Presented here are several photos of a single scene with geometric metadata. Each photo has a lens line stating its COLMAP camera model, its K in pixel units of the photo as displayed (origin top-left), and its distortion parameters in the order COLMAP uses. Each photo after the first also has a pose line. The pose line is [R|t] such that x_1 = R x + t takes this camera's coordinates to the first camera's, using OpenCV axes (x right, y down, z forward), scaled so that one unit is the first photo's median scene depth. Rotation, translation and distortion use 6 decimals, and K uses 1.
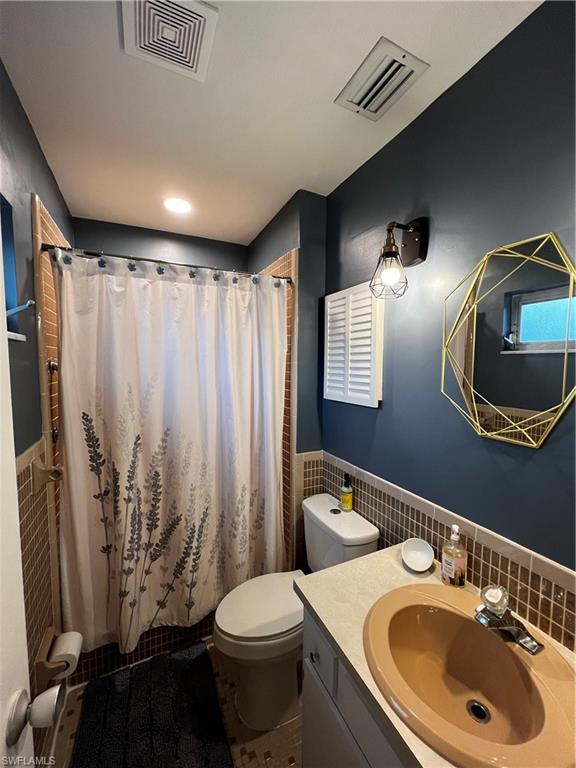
lens RADIAL K [[307.7, 0, 288.0], [0, 307.7, 384.0], [0, 0, 1]] dist [0.000825, -0.000596]
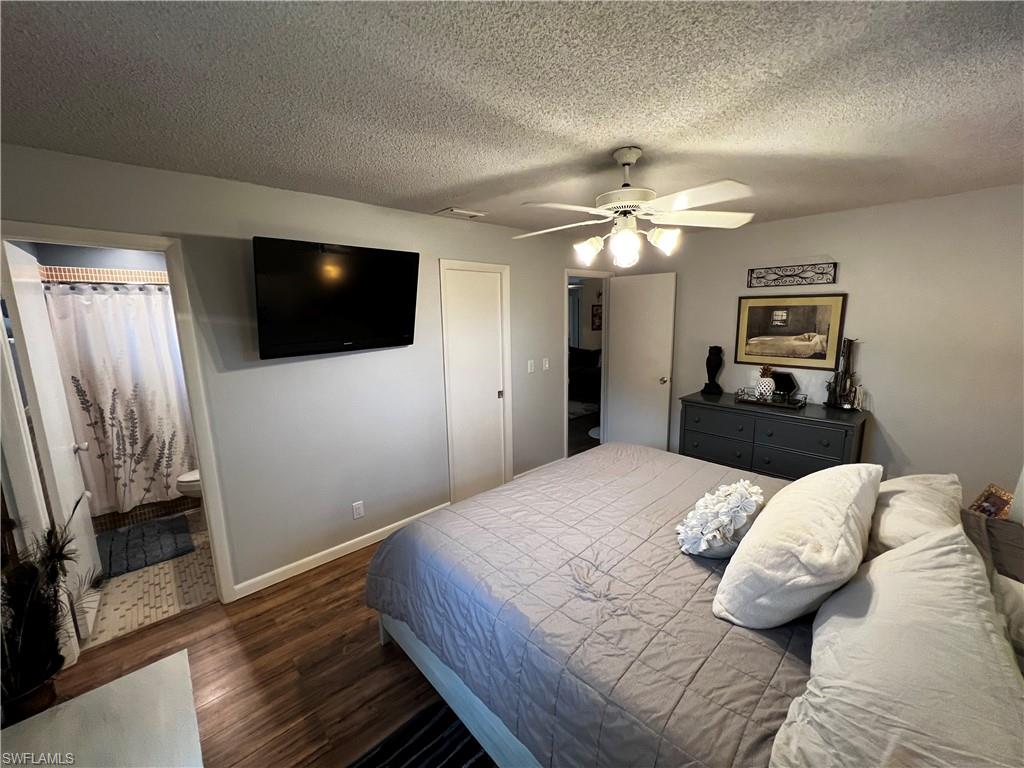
lens RADIAL K [[410.2, 0, 512.0], [0, 410.2, 384.0], [0, 0, 1]] dist [0.000825, -0.000596]
pose [[0.956938, -0.071572, 0.281330, 0.937886], [0.043403, 0.993512, 0.105121, 0.003686], [-0.287029, -0.088384, 0.953836, -1.713737]]
